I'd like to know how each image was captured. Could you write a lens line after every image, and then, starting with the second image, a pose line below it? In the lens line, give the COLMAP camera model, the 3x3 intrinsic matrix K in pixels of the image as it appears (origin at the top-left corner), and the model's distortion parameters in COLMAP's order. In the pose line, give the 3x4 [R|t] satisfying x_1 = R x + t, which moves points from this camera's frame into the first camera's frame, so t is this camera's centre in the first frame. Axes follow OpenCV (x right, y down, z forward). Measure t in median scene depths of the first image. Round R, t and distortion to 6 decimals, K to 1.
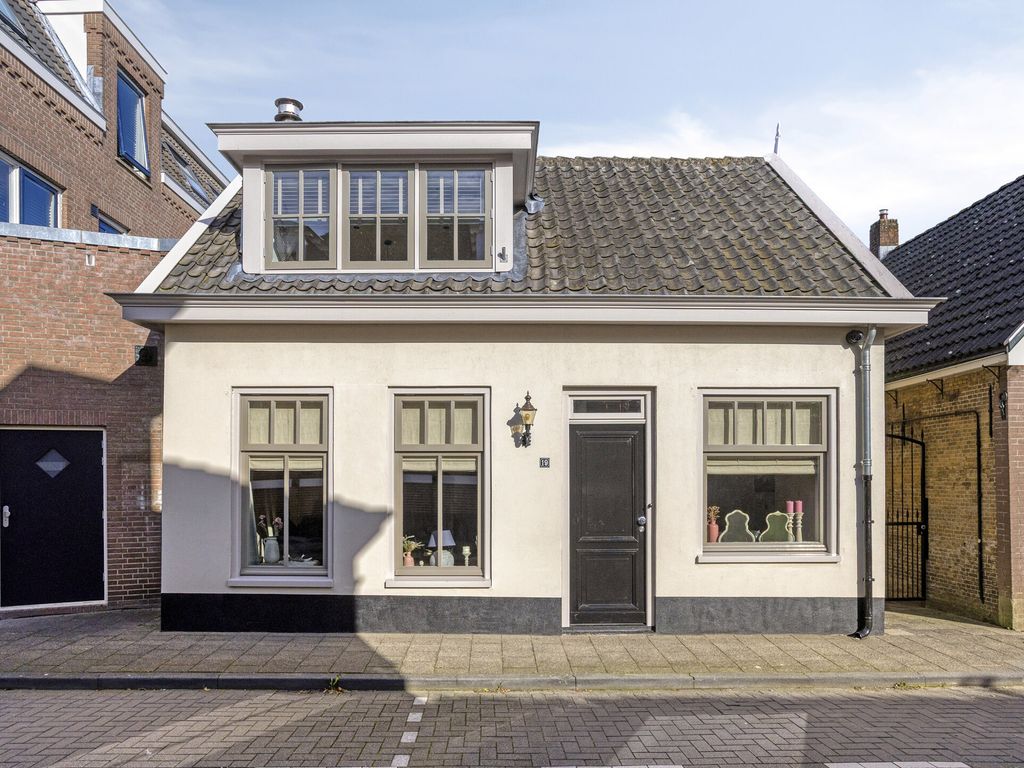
lens RADIAL K [[675.2, 0, 506.8], [0, 675.2, 444.5], [0, 0, 1]] dist [-0.026991, 0.012698]
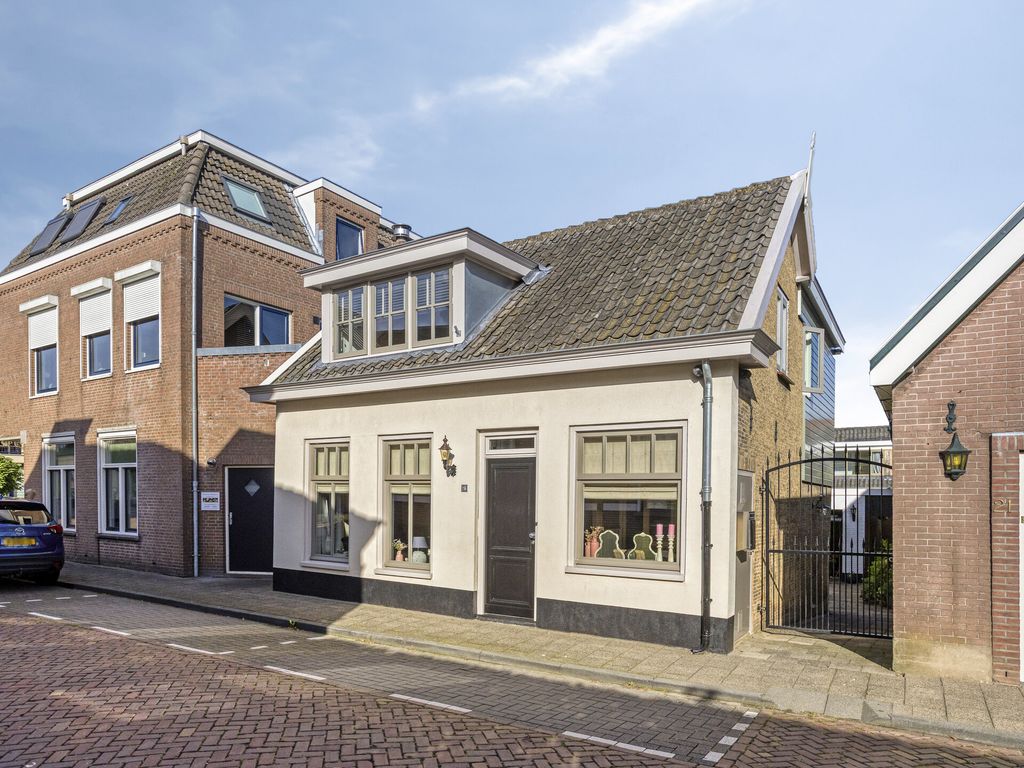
lens RADIAL K [[675.2, 0, 531.3], [0, 675.2, 475.6], [0, 0, 1]] dist [-0.026991, 0.012698]
pose [[0.848118, -0.006206, -0.529771, 0.850274], [0.009063, 0.999955, 0.002795, -0.000183], [0.529730, -0.007172, 0.848136, -0.050491]]
